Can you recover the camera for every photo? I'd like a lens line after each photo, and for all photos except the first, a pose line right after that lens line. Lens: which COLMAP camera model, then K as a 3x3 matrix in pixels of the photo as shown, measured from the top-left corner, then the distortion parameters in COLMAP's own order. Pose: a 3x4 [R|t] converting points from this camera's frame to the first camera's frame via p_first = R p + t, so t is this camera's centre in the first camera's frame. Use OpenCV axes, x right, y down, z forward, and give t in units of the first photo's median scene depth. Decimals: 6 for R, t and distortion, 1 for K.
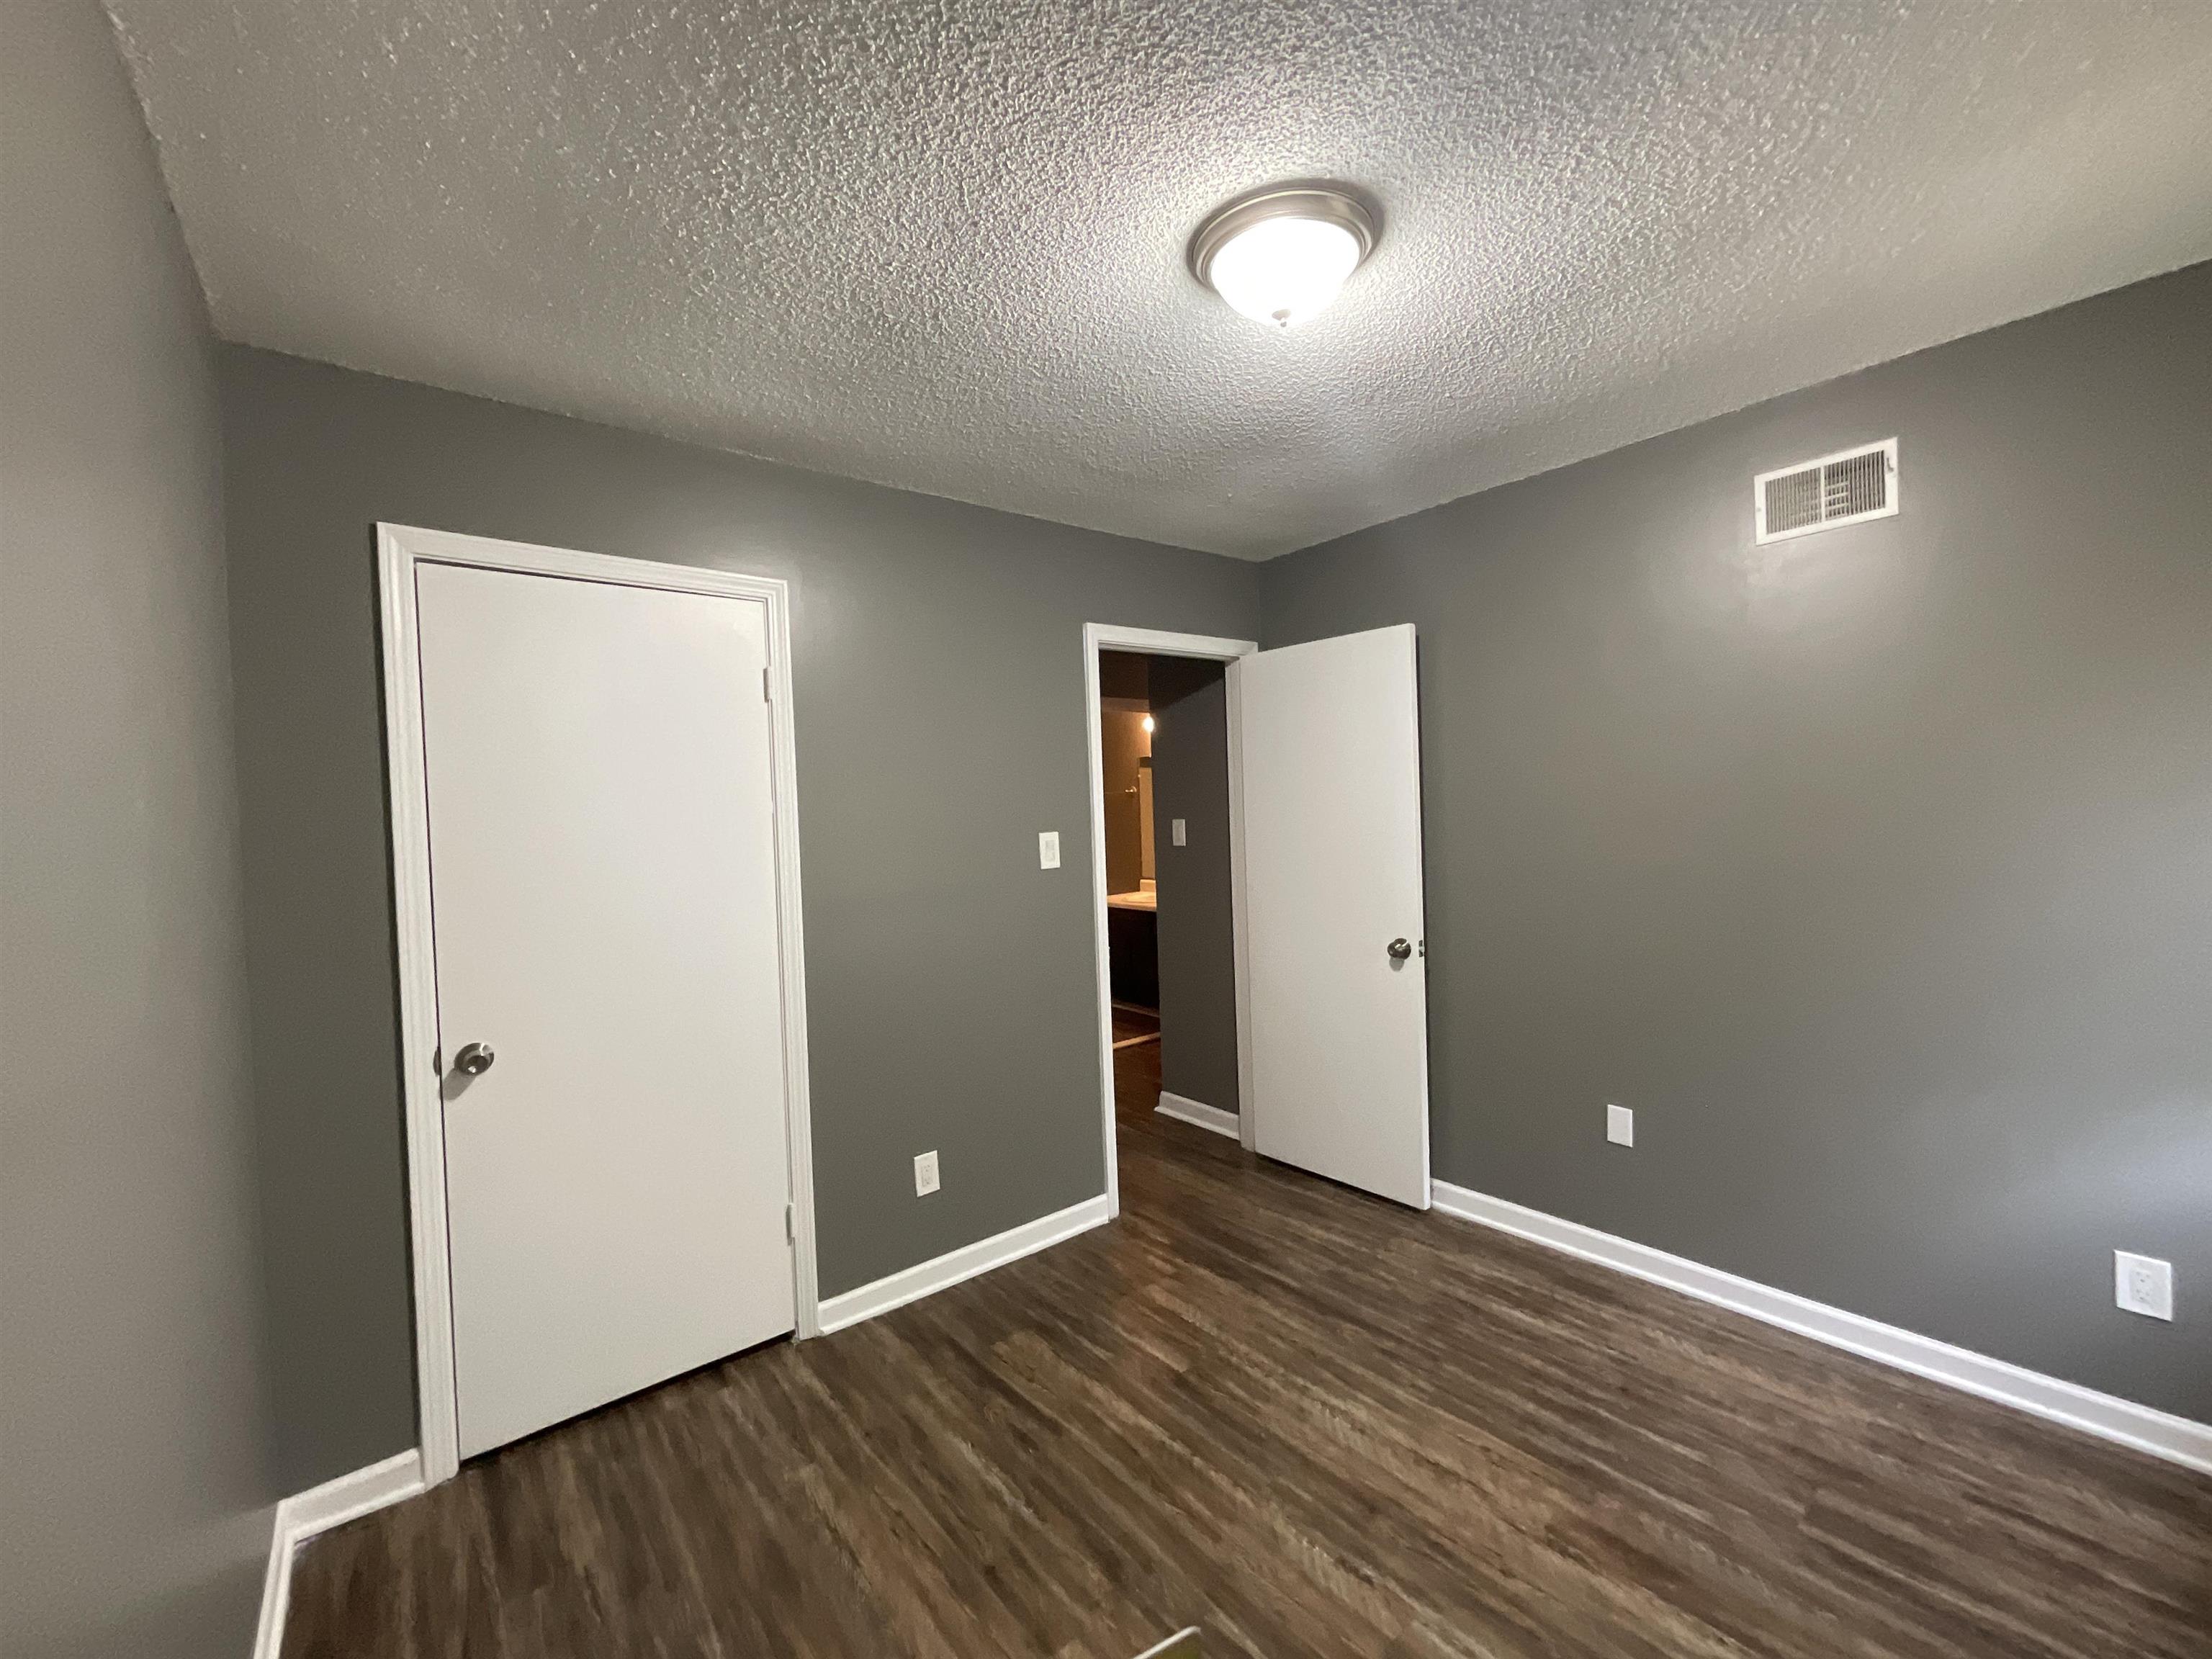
lens RADIAL K [[891.4, 0, 1104.1], [0, 891.4, 830.5], [0, 0, 1]] dist [-0.003789, -0.001128]
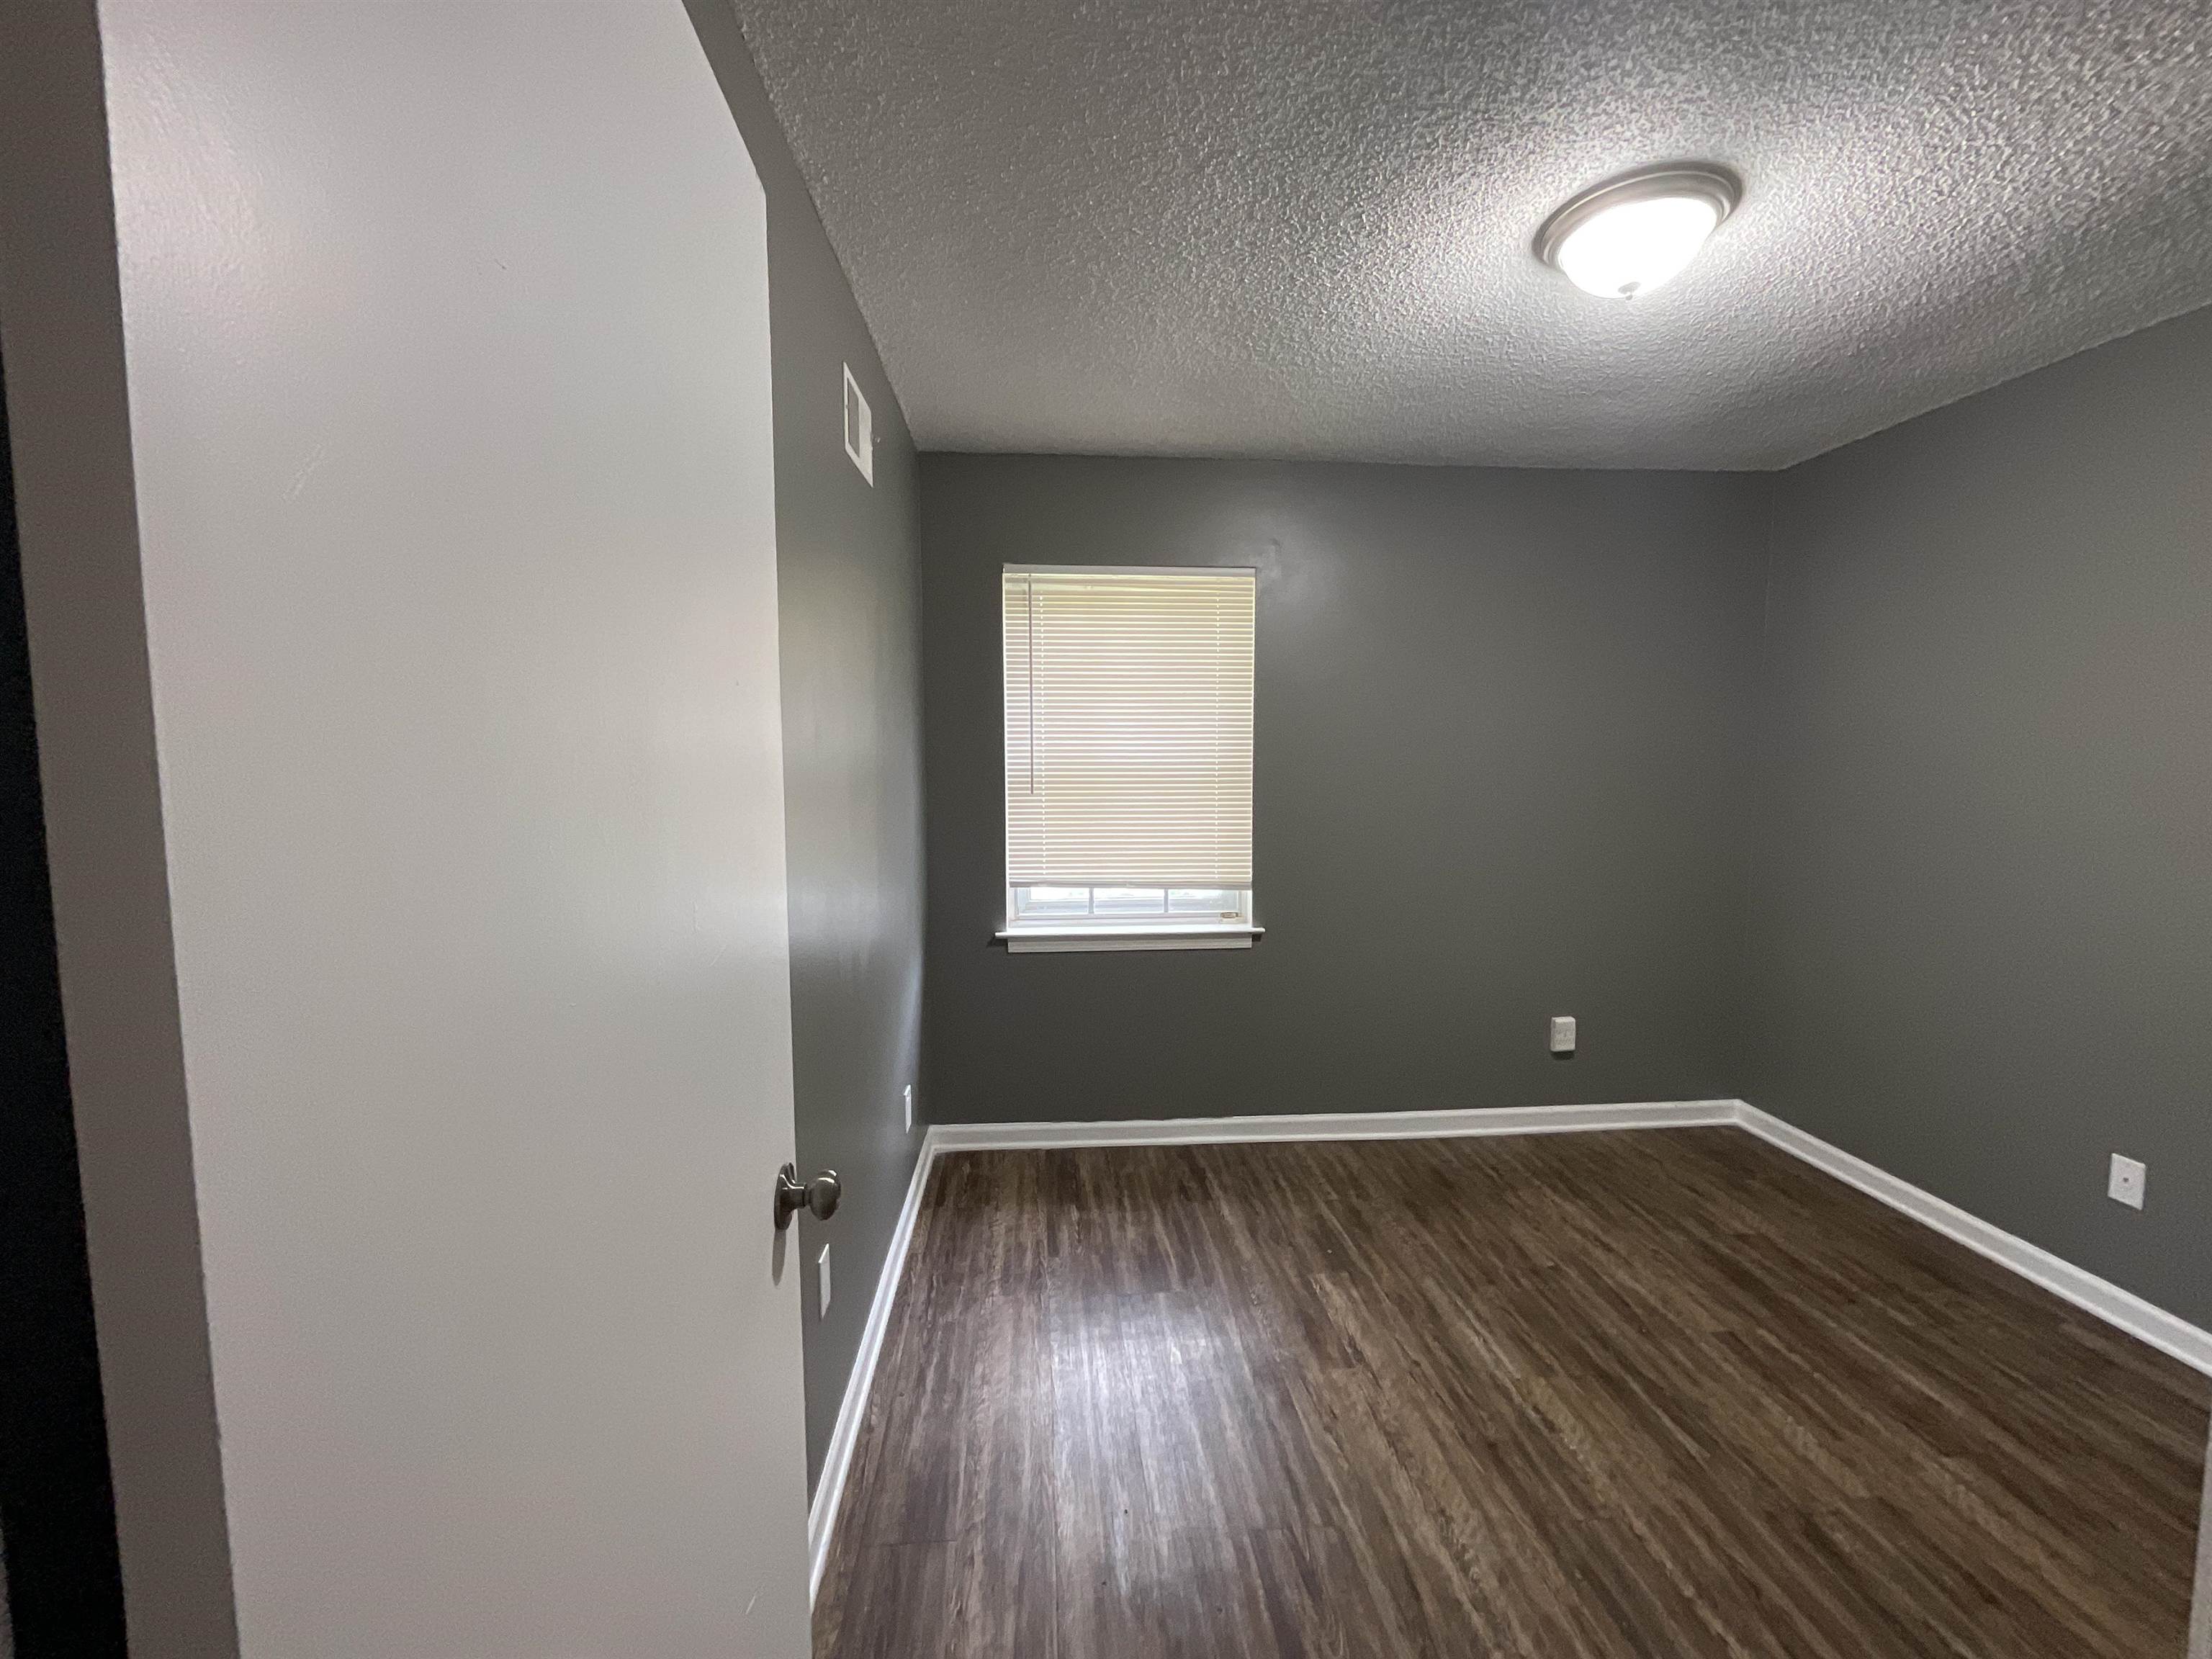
lens RADIAL K [[891.4, 0, 1104.8], [0, 891.4, 826.9], [0, 0, 1]] dist [-0.003789, -0.001128]
pose [[-0.825096, 0.003041, 0.564984, 0.088302], [0.045276, 0.997125, 0.060752, -0.014862], [-0.563175, 0.075707, -0.822862, 1.906119]]
